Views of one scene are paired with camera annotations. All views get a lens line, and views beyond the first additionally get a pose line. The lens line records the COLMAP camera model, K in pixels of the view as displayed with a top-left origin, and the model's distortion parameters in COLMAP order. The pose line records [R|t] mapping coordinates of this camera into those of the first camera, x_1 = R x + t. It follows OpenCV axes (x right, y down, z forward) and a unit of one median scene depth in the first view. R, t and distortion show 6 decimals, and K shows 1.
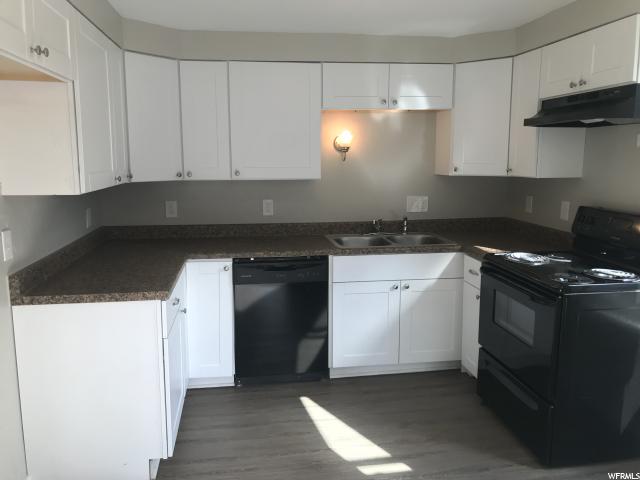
lens RADIAL K [[529.7, 0, 317.7], [0, 529.7, 233.7], [0, 0, 1]] dist [0.033803, -0.049475]
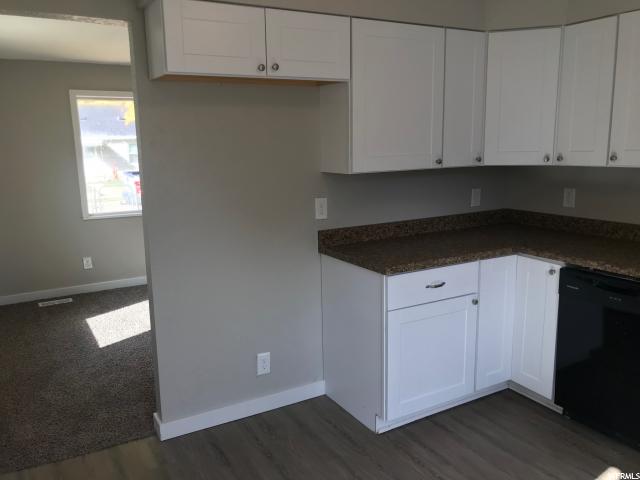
lens RADIAL K [[529.7, 0, 317.7], [0, 529.7, 233.7], [0, 0, 1]] dist [0.033803, -0.049475]
pose [[0.360068, 0.150759, -0.920664, 0.430742], [-0.115502, 0.986468, 0.116362, -0.046035], [0.925749, 0.064440, 0.372609, 0.314617]]
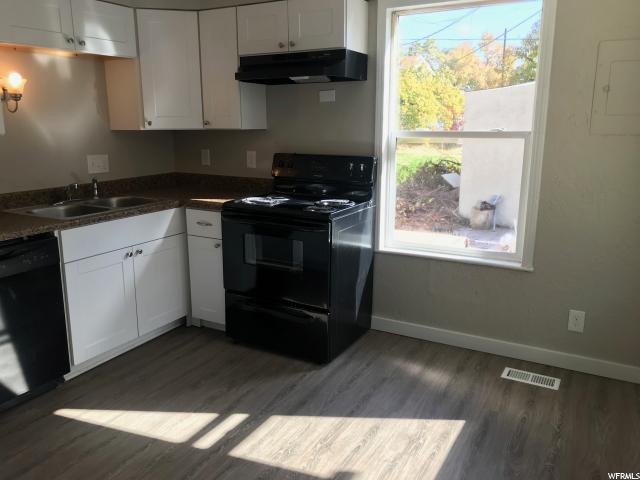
lens RADIAL K [[529.7, 0, 317.7], [0, 529.7, 233.7], [0, 0, 1]] dist [0.033803, -0.049475]
pose [[0.609111, -0.162434, 0.776273, -0.351731], [0.117608, 0.986479, 0.114137, 0.000896], [-0.784317, 0.021774, 0.619979, 0.189988]]
